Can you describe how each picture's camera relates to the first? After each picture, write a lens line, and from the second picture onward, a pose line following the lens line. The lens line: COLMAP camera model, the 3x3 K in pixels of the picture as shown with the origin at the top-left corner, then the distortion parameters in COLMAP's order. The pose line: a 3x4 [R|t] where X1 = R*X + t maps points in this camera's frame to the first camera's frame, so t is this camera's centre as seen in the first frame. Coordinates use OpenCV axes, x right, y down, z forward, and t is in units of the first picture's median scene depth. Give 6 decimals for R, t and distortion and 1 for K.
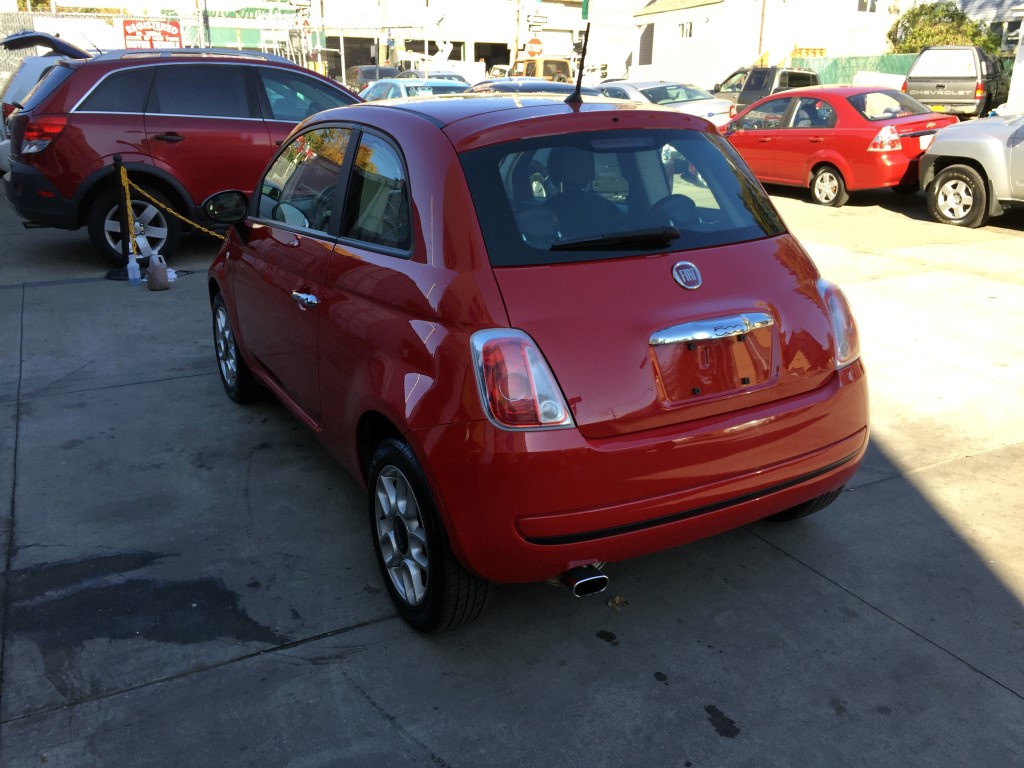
lens RADIAL K [[877.5, 0, 512.0], [0, 877.5, 384.0], [0, 0, 1]] dist [0.103384, -0.159563]
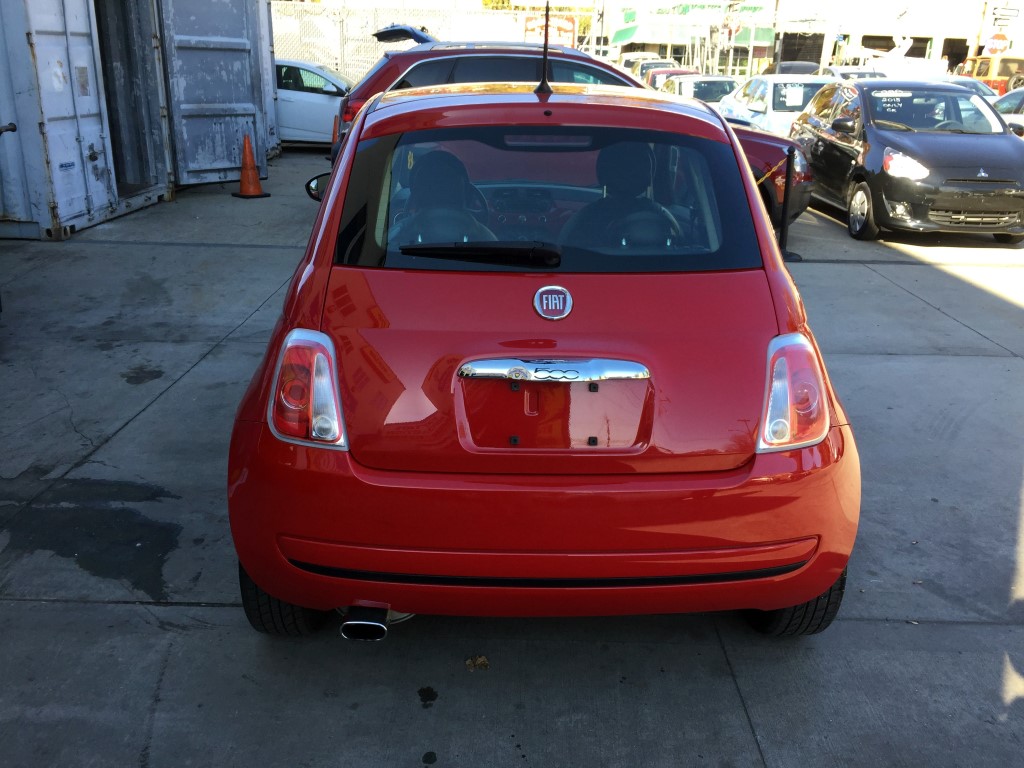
lens RADIAL K [[877.5, 0, 512.0], [0, 877.5, 384.0], [0, 0, 1]] dist [0.103384, -0.159563]
pose [[0.883061, 0.173197, -0.436126, 0.118248], [-0.172017, 0.984175, 0.042544, -0.016664], [0.436592, 0.037452, 0.898879, 0.052748]]
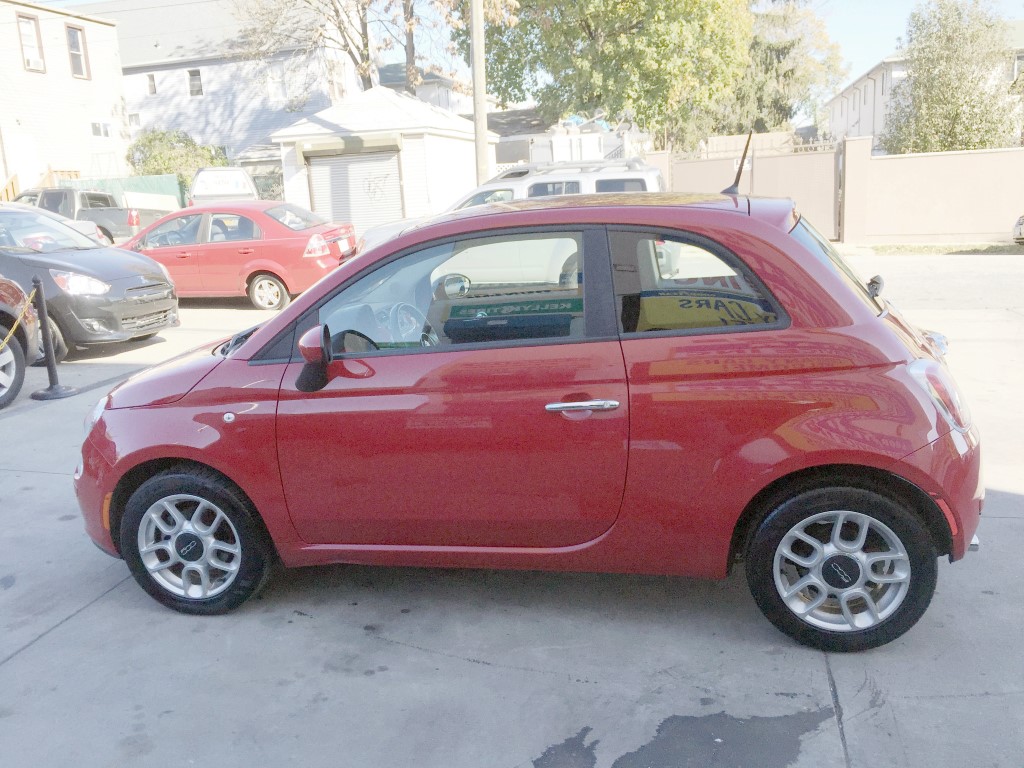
lens RADIAL K [[877.5, 0, 512.0], [0, 877.5, 384.0], [0, 0, 1]] dist [0.103384, -0.159563]
pose [[0.649264, -0.188575, 0.736815, -0.265597], [0.280543, 0.959840, -0.001553, -0.037333], [-0.706932, 0.207717, 0.676093, 0.113718]]
